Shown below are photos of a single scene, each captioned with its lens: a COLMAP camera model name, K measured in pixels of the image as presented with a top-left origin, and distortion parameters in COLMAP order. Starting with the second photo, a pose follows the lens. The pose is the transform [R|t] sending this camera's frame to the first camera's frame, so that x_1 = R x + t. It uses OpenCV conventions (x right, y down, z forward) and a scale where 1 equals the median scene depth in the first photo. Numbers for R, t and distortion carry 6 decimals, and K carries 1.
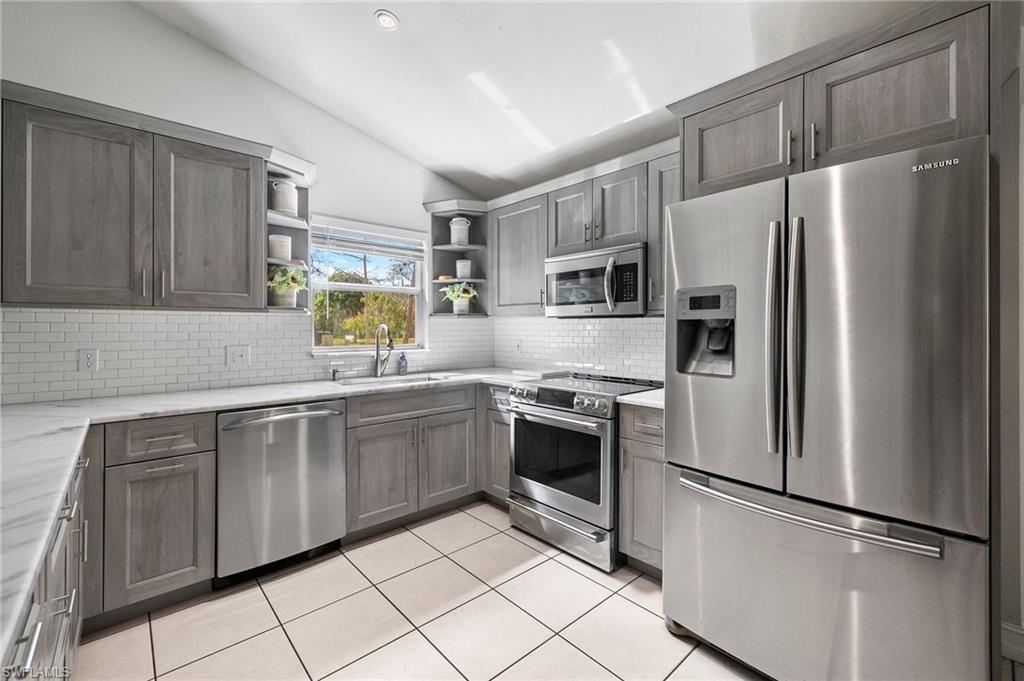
lens RADIAL K [[436.4, 0, 511.1], [0, 436.4, 339.7], [0, 0, 1]] dist [-0.000502, 0.000122]
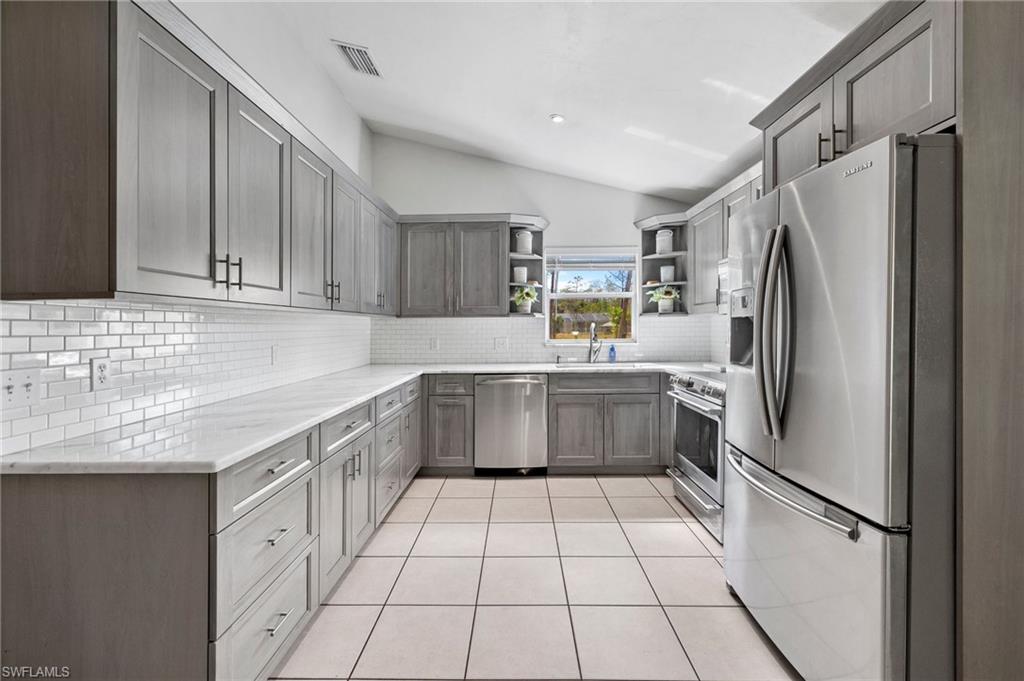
lens RADIAL K [[437.8, 0, 512.0], [0, 437.8, 340.5], [0, 0, 1]] dist [-0.003812, -0.000747]
pose [[0.734060, 0.014914, -0.678920, 0.465576], [-0.009849, 0.999887, 0.011316, 0.005133], [0.679013, -0.001620, 0.734125, -0.148578]]
